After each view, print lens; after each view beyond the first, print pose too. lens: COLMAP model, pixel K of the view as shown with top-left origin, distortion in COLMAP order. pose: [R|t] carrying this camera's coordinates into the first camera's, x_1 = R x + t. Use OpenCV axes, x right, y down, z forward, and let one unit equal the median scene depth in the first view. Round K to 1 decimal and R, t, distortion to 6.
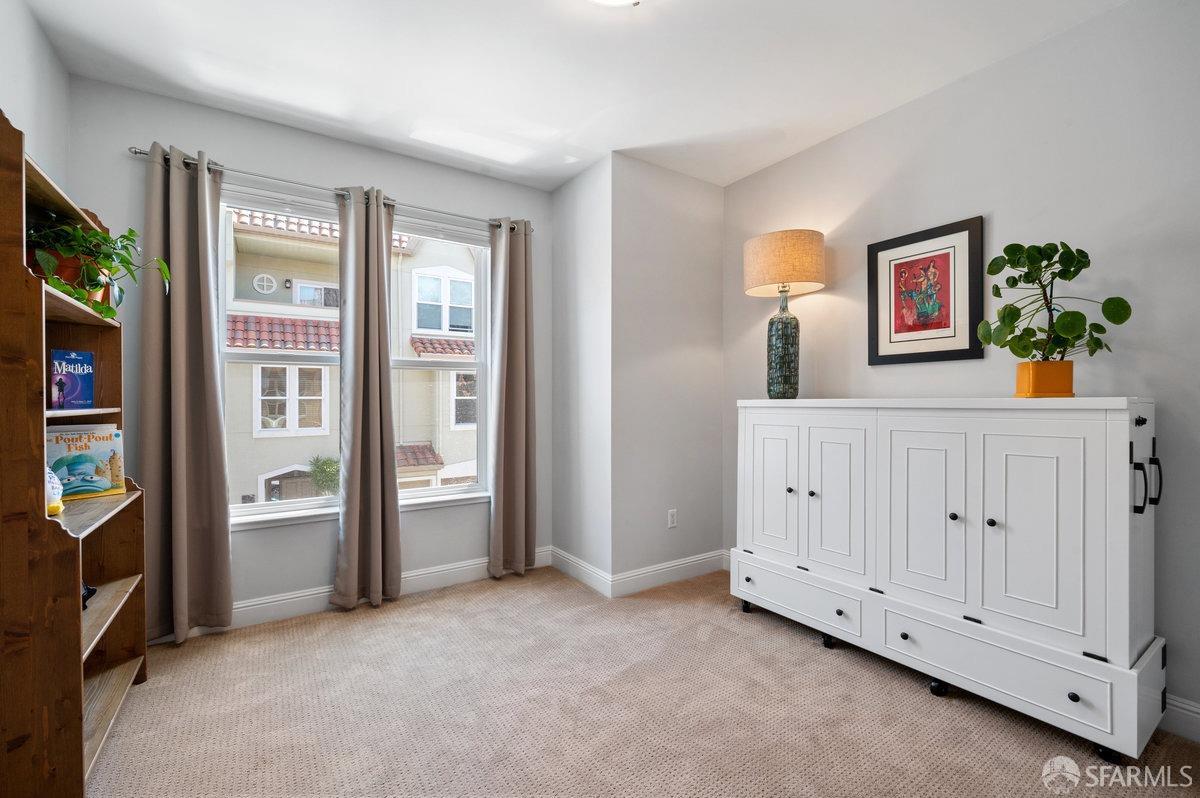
lens RADIAL K [[505.7, 0, 599.9], [0, 505.7, 399.7], [0, 0, 1]] dist [-0.007955, -0.000550]
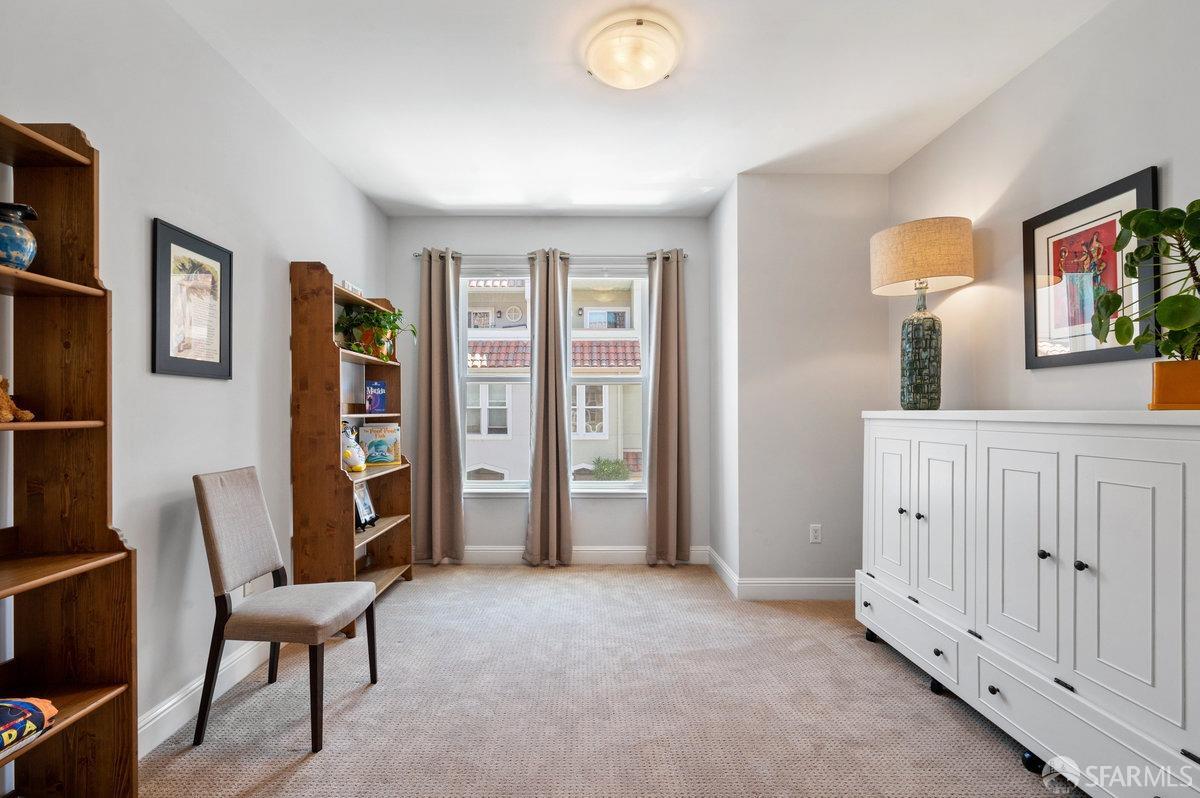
lens RADIAL K [[505.7, 0, 575.3], [0, 505.7, 407.8], [0, 0, 1]] dist [-0.007955, -0.000550]
pose [[0.836157, 0.002339, -0.548485, 0.365031], [-0.004138, 0.999989, -0.002044, -0.001319], [0.548474, 0.003979, 0.836158, -0.072613]]
